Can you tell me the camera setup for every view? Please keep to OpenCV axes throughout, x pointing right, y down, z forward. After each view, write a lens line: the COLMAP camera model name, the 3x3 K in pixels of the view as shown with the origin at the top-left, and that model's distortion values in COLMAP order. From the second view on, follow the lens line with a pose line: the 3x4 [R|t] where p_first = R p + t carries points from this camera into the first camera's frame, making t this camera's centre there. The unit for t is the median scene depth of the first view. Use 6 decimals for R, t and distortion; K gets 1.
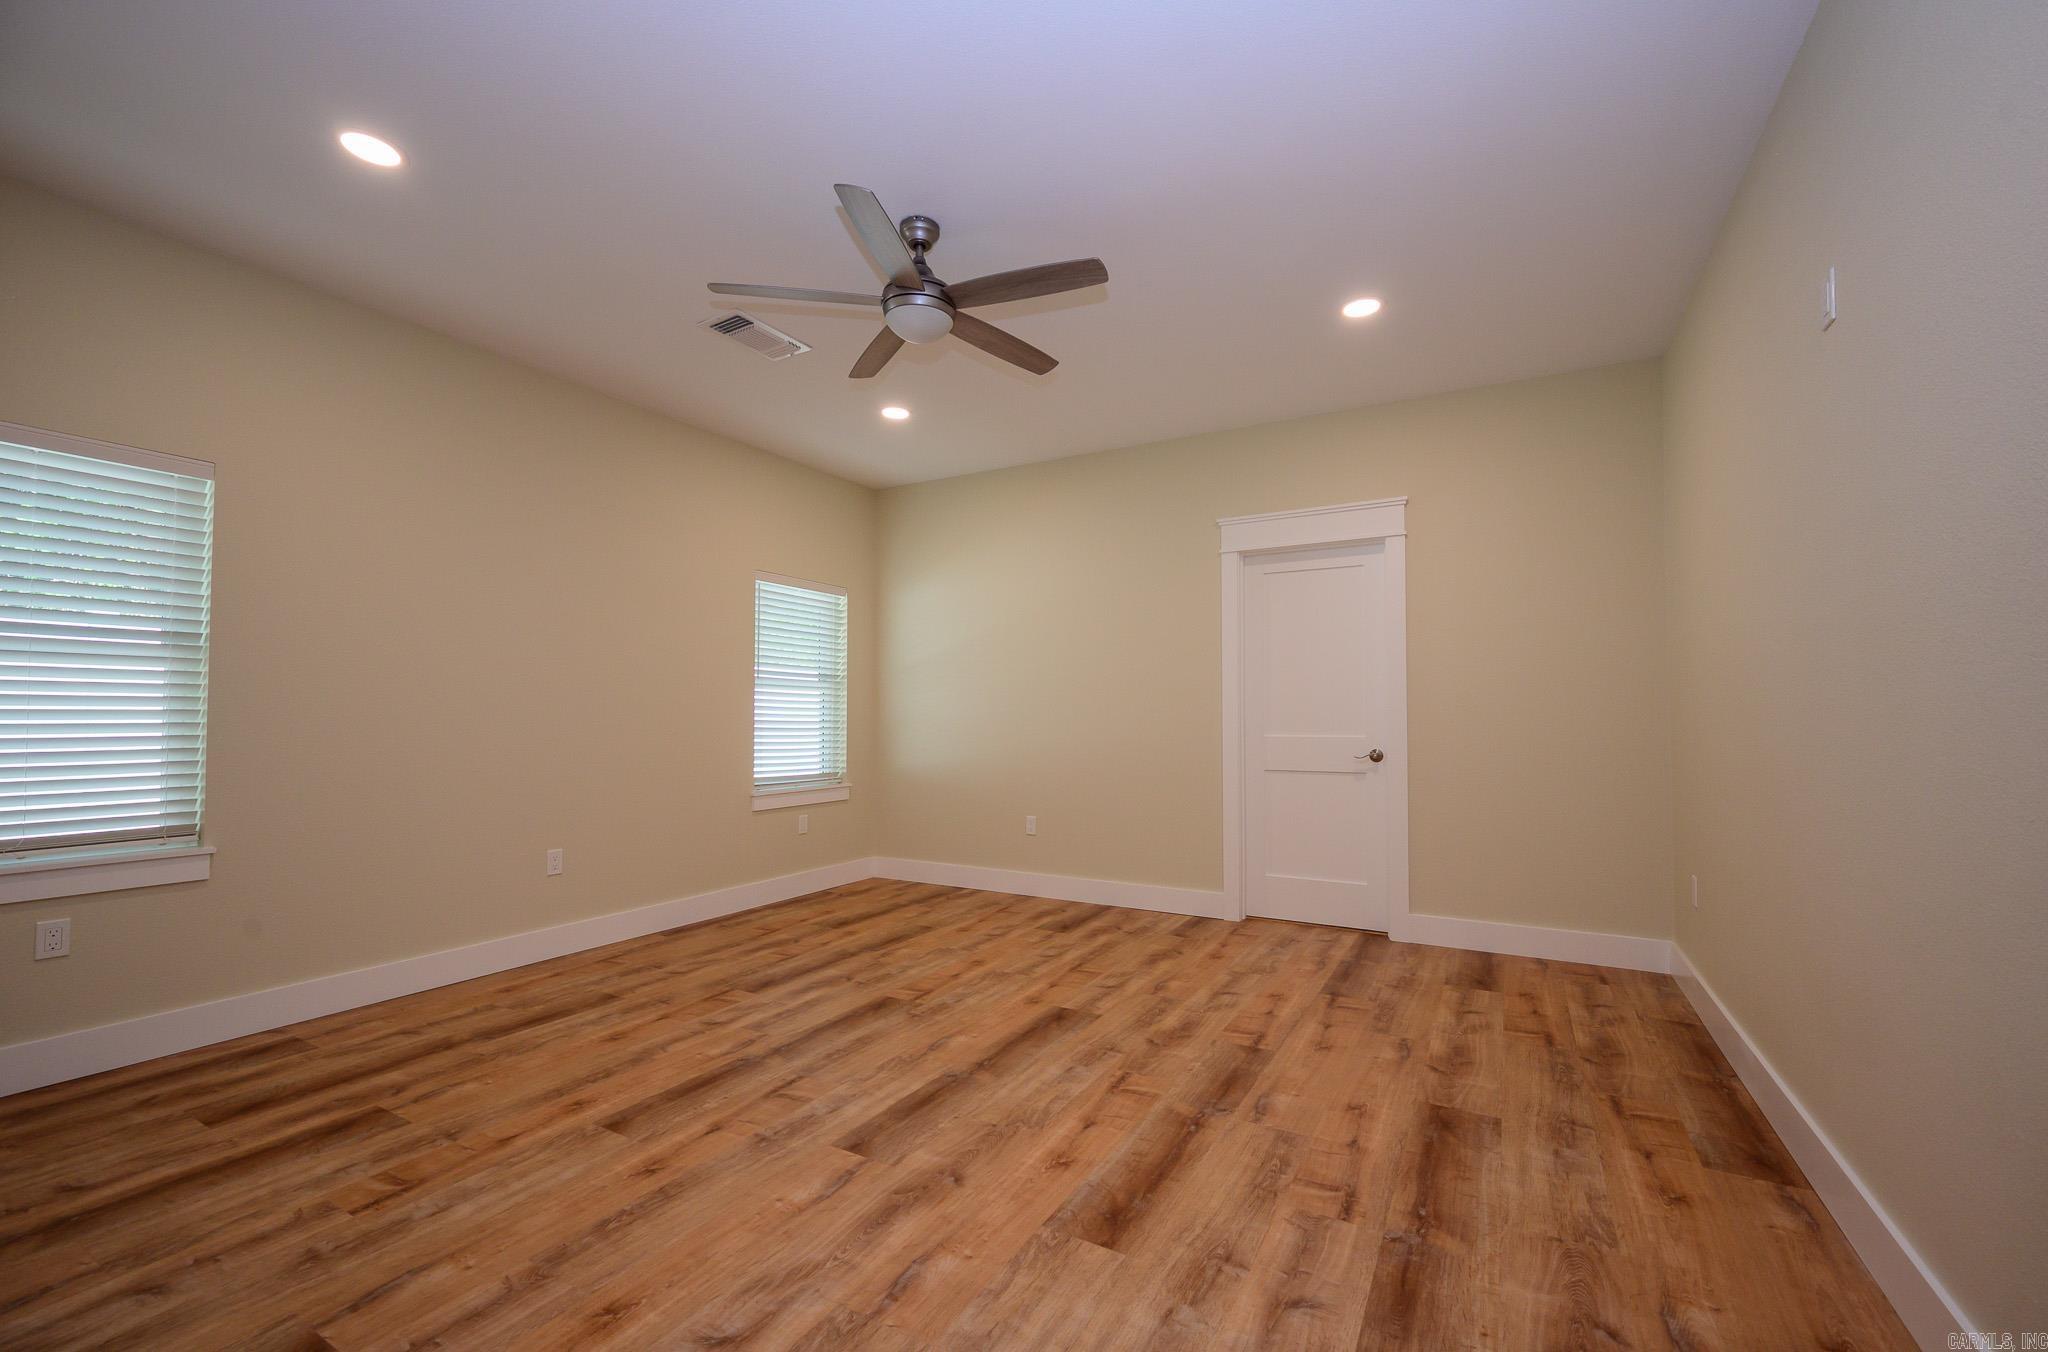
lens RADIAL K [[835.2, 0, 1031.8], [0, 835.2, 680.3], [0, 0, 1]] dist [0.000477, 0.000132]
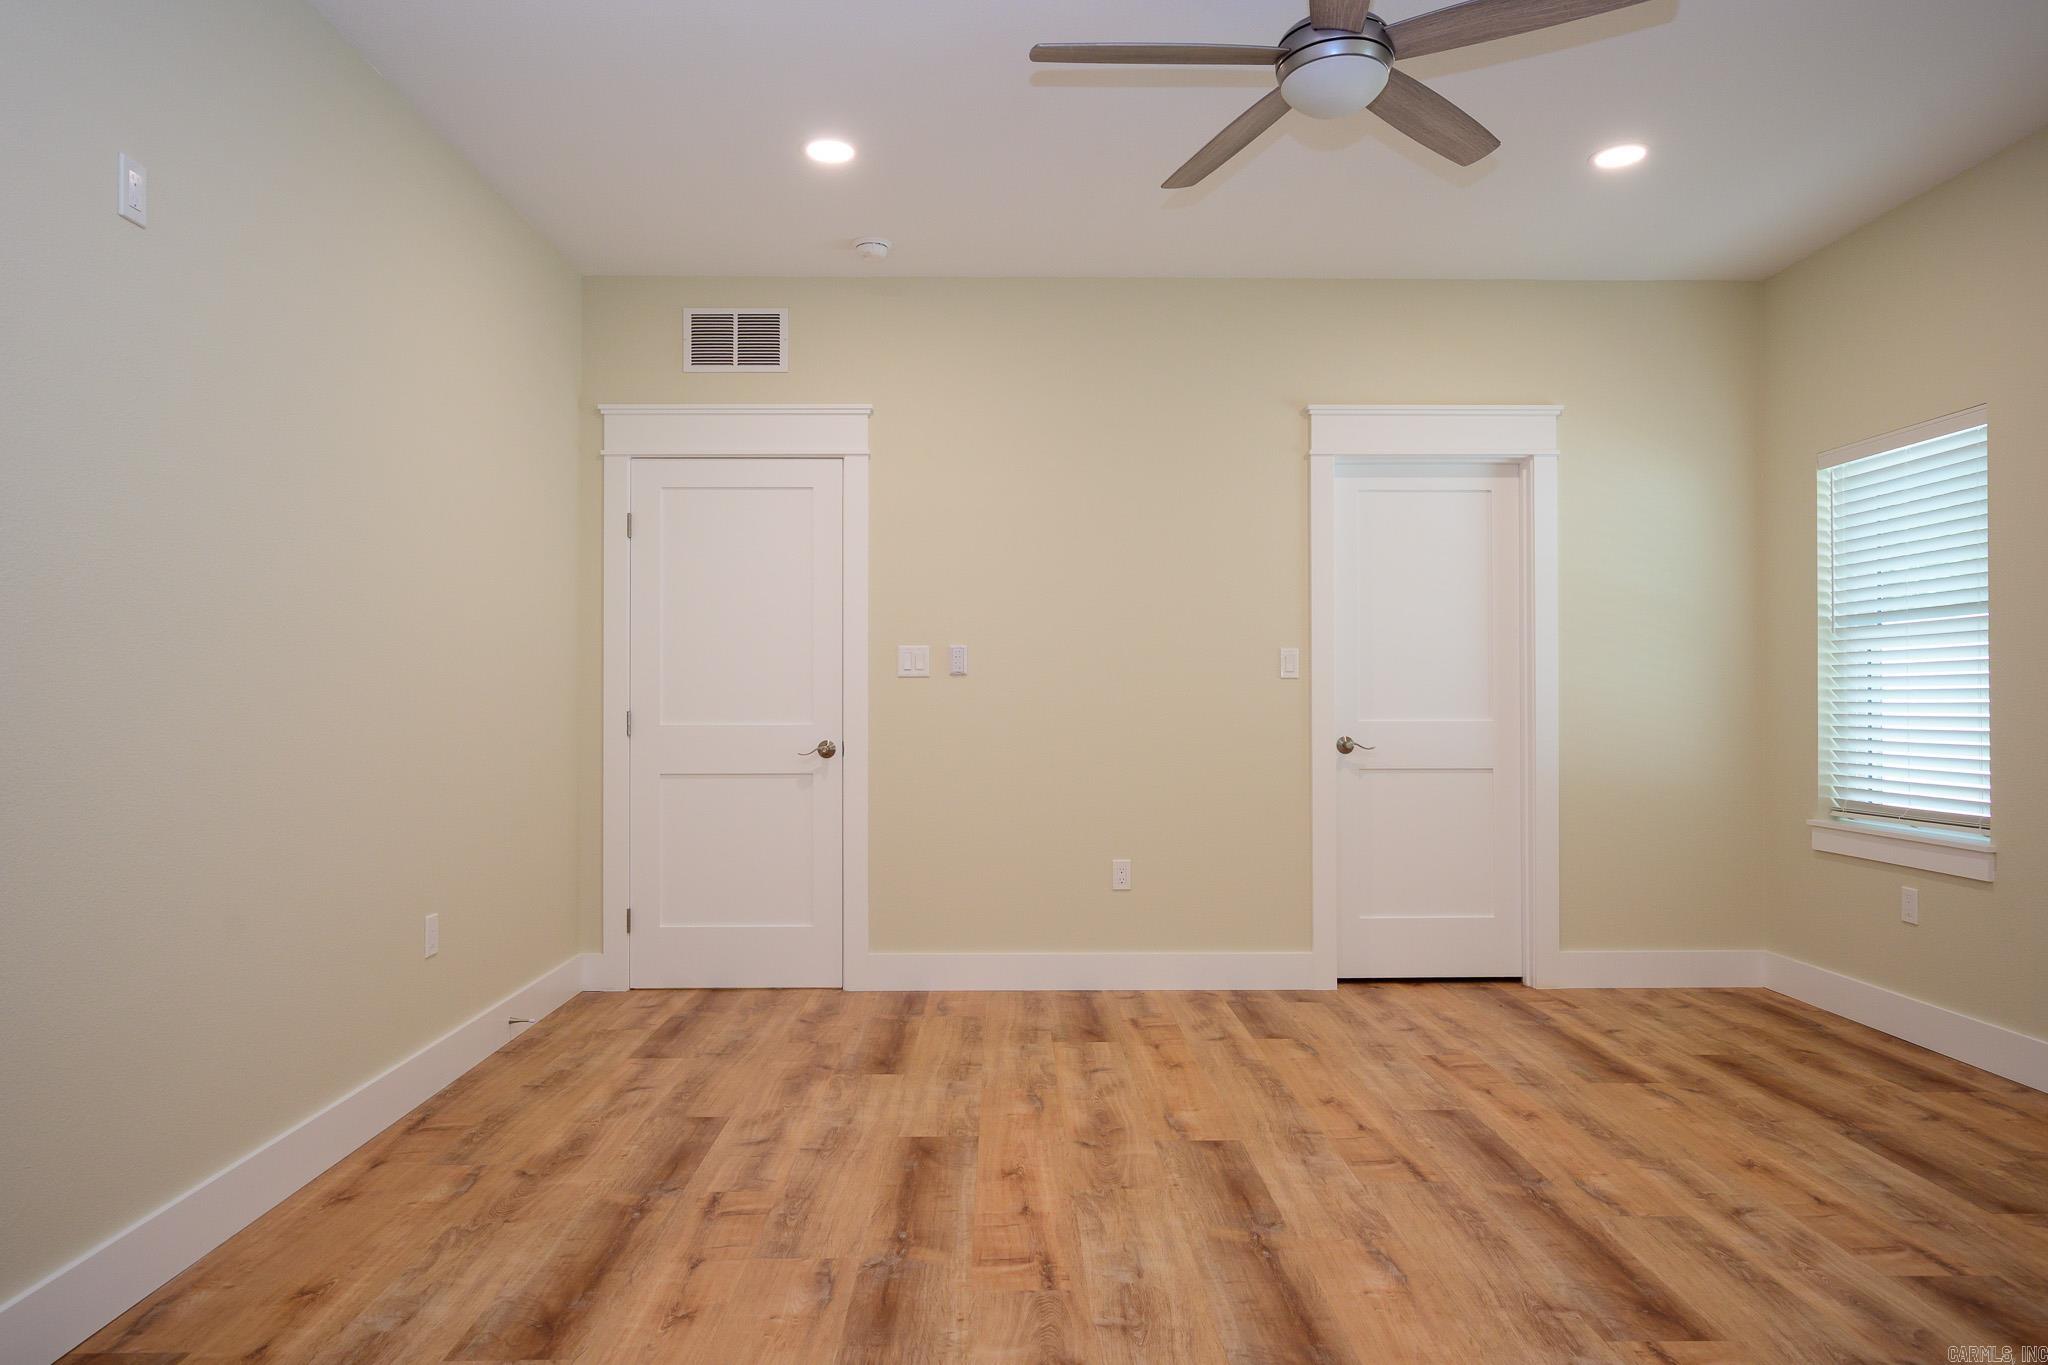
lens RADIAL K [[1182.6, 0, 1026.2], [0, 1182.6, 688.2], [0, 0, 1]] dist [-0.006340, -0.001248]
pose [[-0.851103, -0.004704, -0.524977, 0.645776], [0.024989, 0.998463, -0.049459, 0.094544], [0.524403, -0.055213, -0.849678, 1.947058]]
